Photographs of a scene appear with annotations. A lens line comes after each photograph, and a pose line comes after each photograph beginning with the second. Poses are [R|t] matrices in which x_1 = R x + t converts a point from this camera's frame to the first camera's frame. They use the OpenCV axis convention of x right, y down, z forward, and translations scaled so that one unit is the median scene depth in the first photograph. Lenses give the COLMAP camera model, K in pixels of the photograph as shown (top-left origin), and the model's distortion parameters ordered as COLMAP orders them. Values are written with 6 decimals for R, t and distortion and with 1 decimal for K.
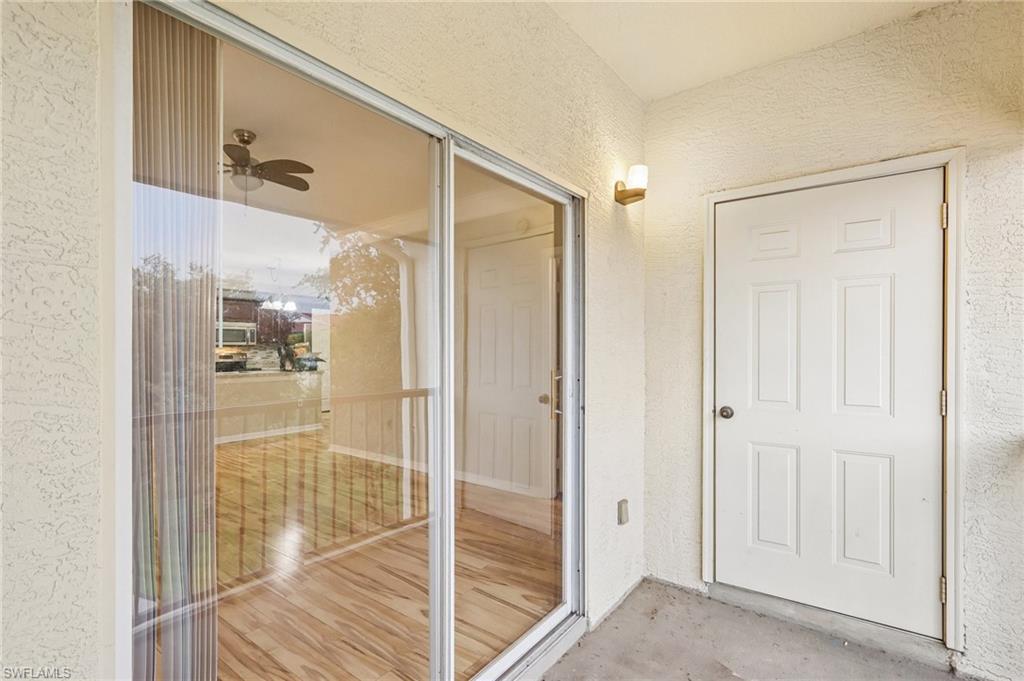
lens RADIAL K [[474.1, 0, 507.2], [0, 474.1, 347.0], [0, 0, 1]] dist [-0.014326, 0.001103]
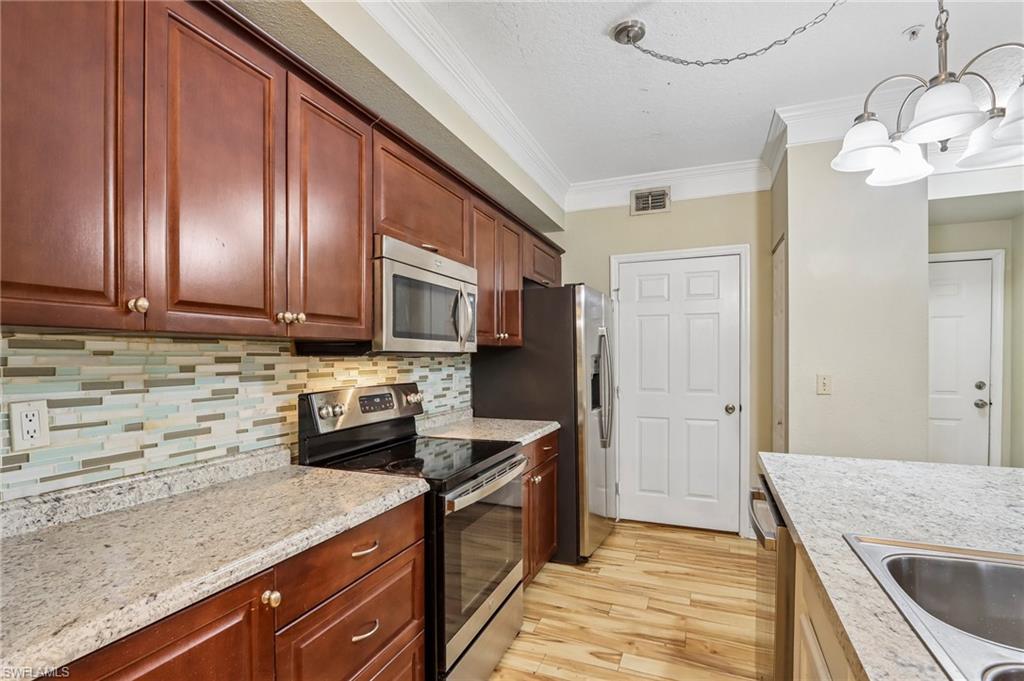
lens RADIAL K [[483.3, 0, 509.6], [0, 483.3, 358.9], [0, 0, 1]] dist [-0.015121, 0.000531]
pose [[0.966571, -0.001637, 0.256394, -0.642736], [0.000857, 0.999995, 0.003155, -0.001518], [-0.256398, -0.002830, 0.966567, 0.806654]]
